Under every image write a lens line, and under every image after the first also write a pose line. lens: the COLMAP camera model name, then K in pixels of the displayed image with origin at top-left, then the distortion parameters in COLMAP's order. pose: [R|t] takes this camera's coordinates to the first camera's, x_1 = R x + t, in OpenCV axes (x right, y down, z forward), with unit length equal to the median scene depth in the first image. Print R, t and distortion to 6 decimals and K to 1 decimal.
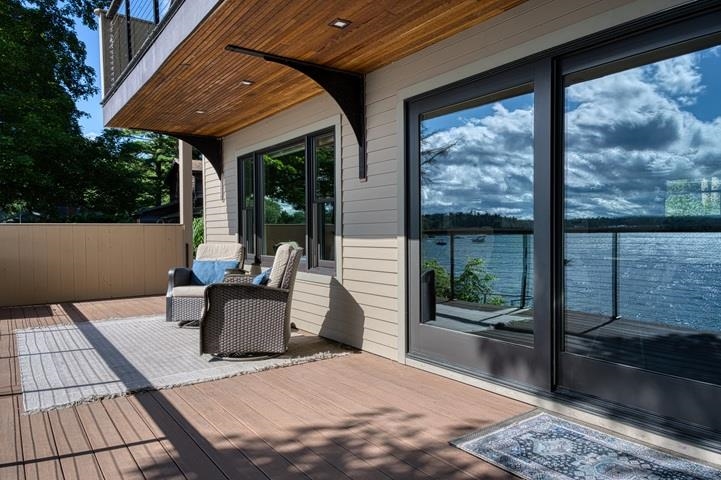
lens RADIAL K [[504.4, 0, 360.5], [0, 504.4, 240.0], [0, 0, 1]] dist [-0.002509, -0.000265]
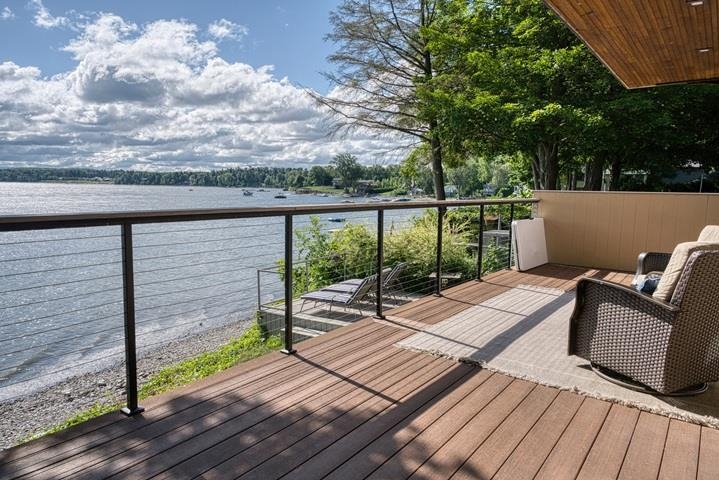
lens RADIAL K [[503.0, 0, 359.5], [0, 503.0, 240.0], [0, 0, 1]] dist [-0.002509, -0.000265]
pose [[0.232477, 0.122952, -0.964799, 0.492411], [-0.027482, 0.992412, 0.119849, -0.076417], [0.972214, -0.001348, 0.234092, 0.521069]]
